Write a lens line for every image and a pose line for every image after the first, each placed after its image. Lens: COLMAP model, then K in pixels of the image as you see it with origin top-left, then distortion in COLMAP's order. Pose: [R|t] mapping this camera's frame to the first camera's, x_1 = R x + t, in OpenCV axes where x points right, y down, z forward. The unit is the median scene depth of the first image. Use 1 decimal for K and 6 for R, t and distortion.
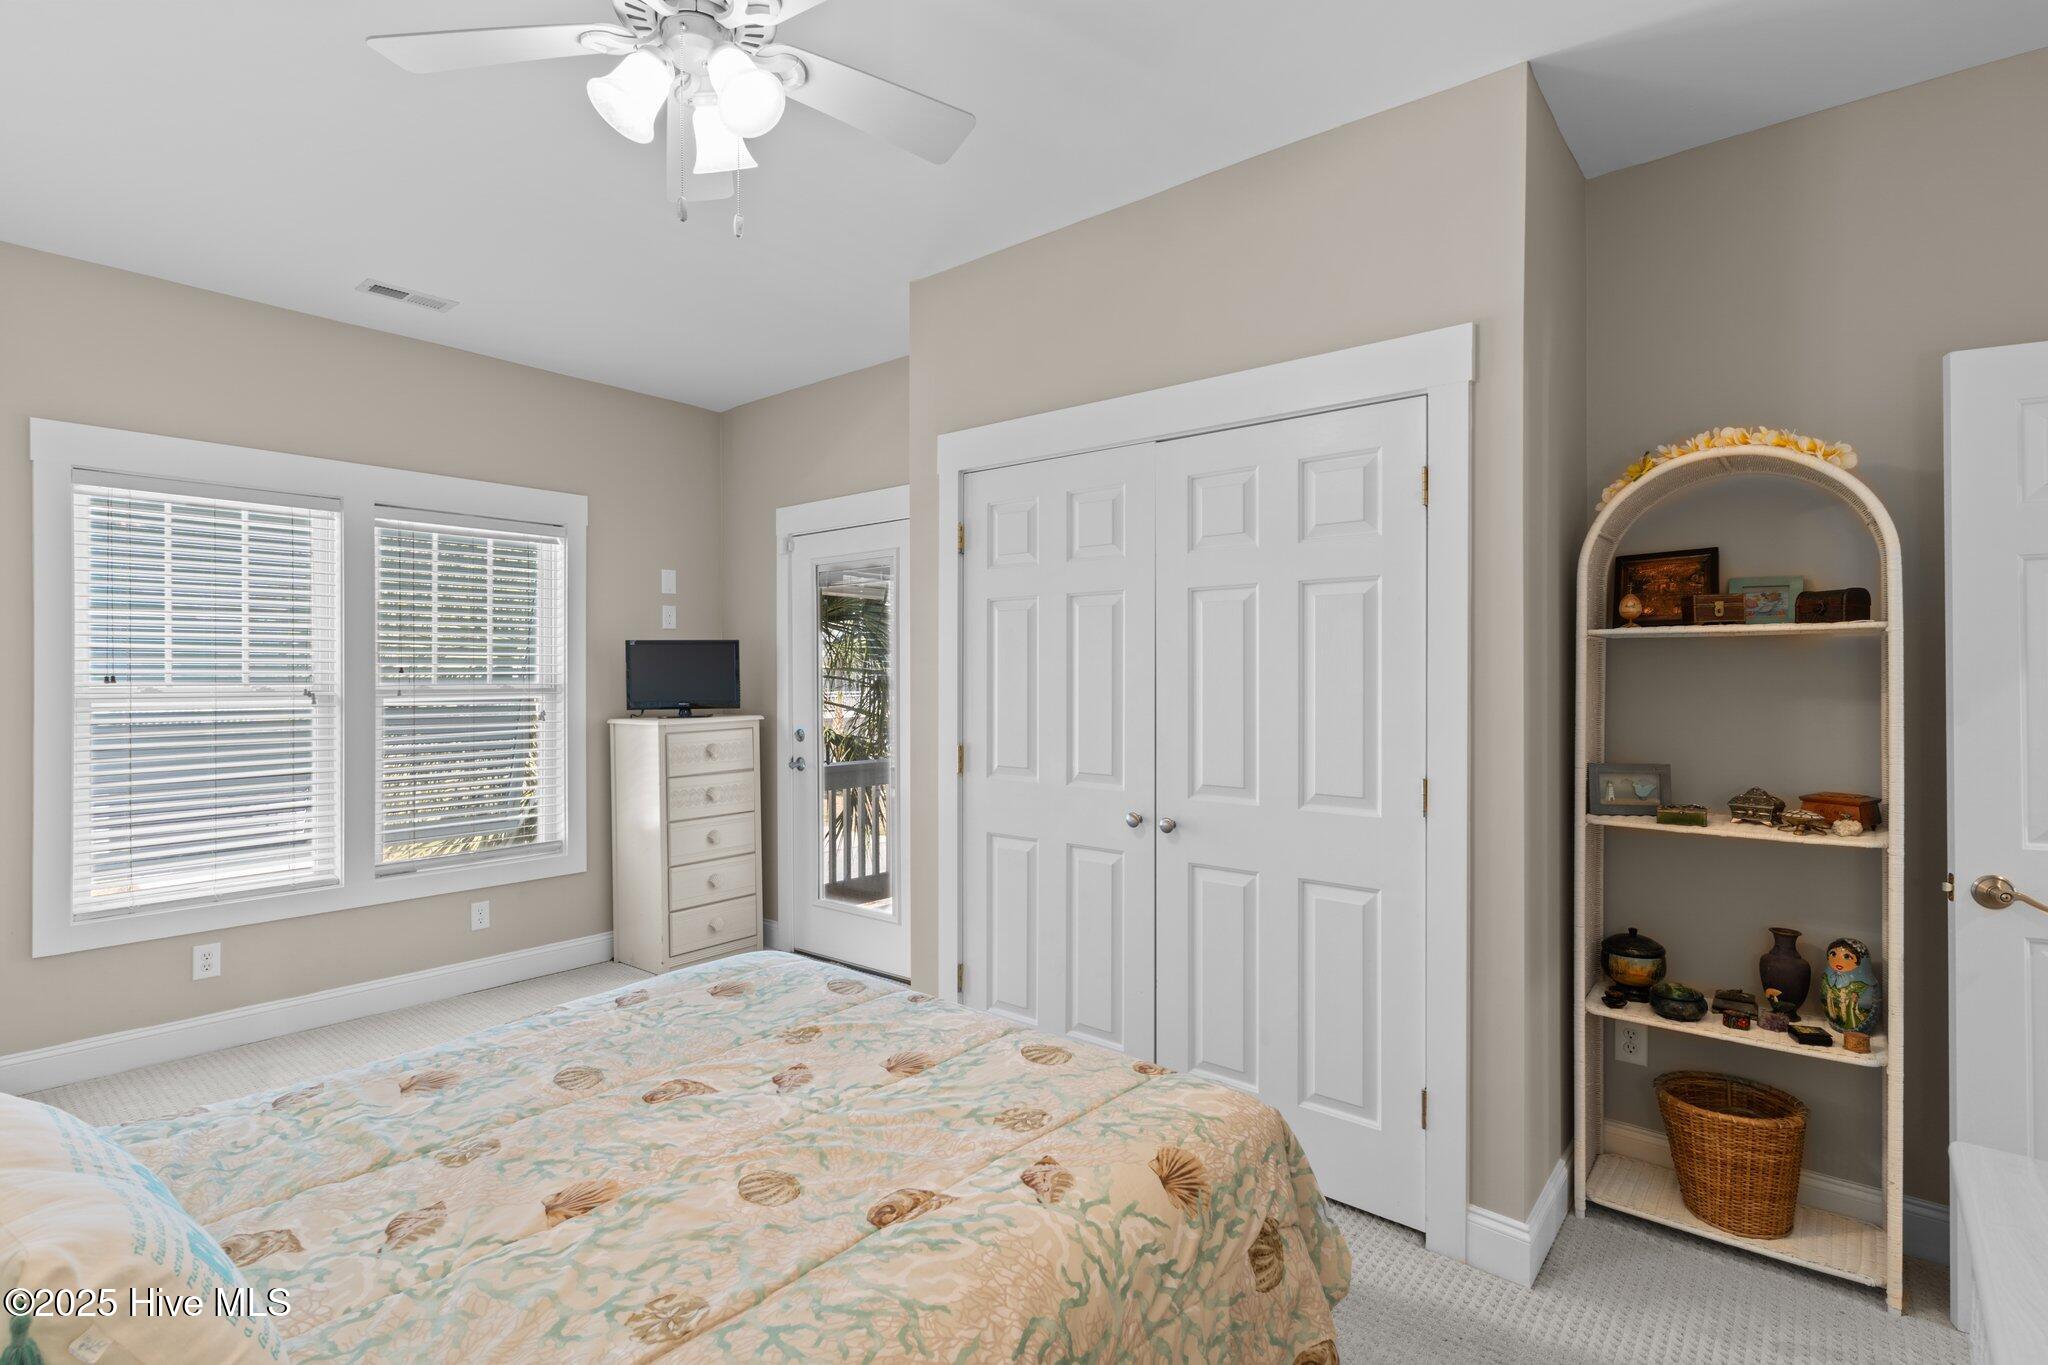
lens RADIAL K [[984.9, 0, 1025.8], [0, 984.9, 681.6], [0, 0, 1]] dist [-0.000210, -0.000140]
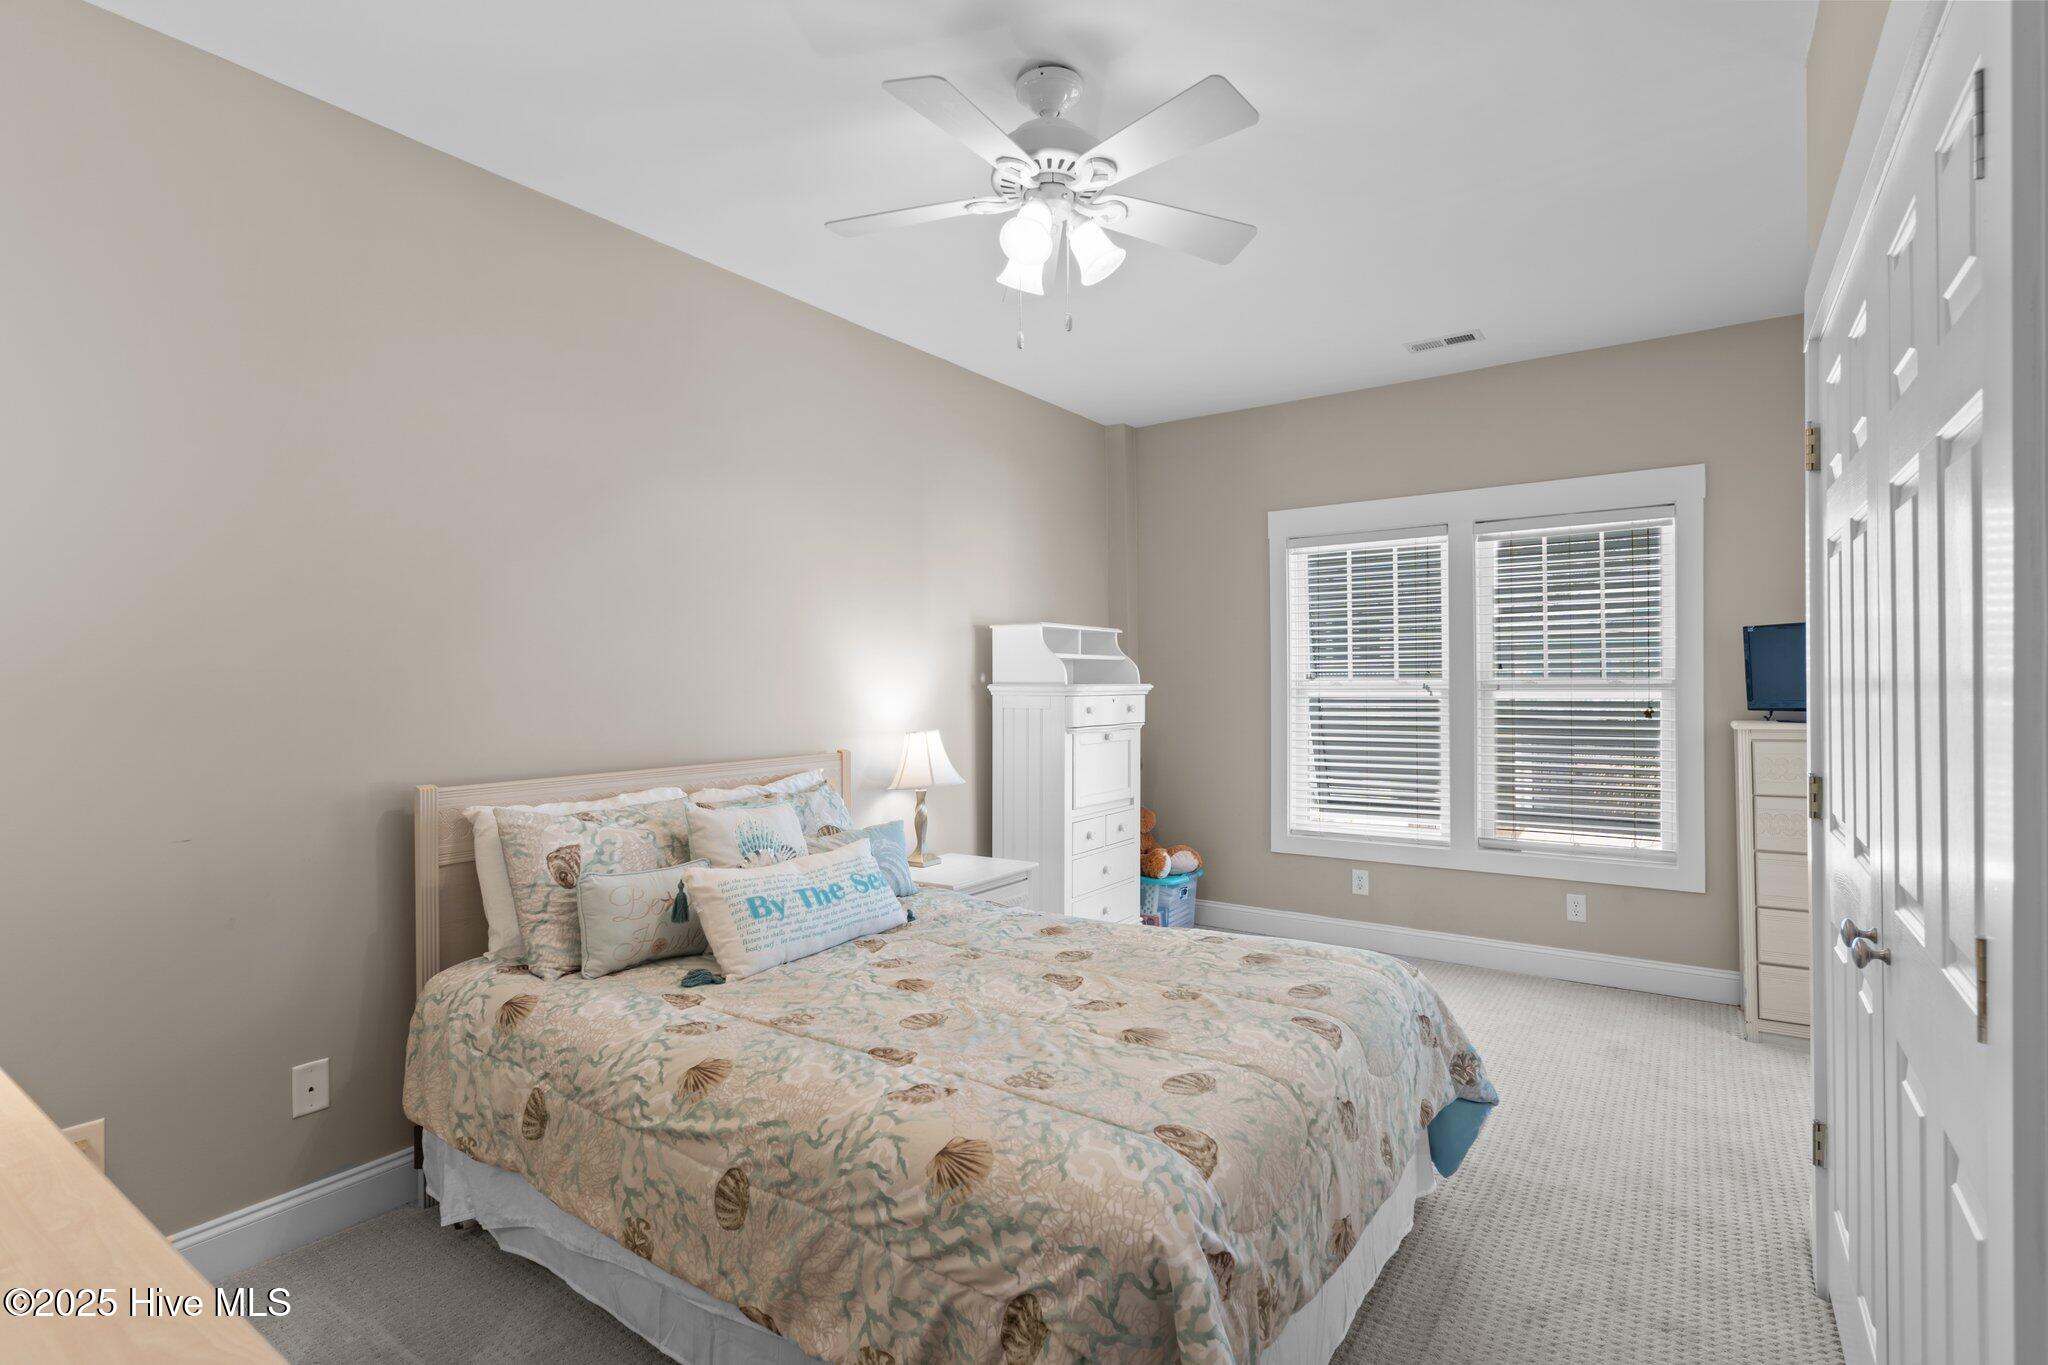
lens RADIAL K [[984.9, 0, 1008.1], [0, 984.9, 688.5], [0, 0, 1]] dist [-0.000210, -0.000140]
pose [[0.081778, 0.009764, -0.996603, 1.012043], [0.002611, 0.999946, 0.010011, 0.000947], [0.996647, -0.003421, 0.081748, 0.836819]]
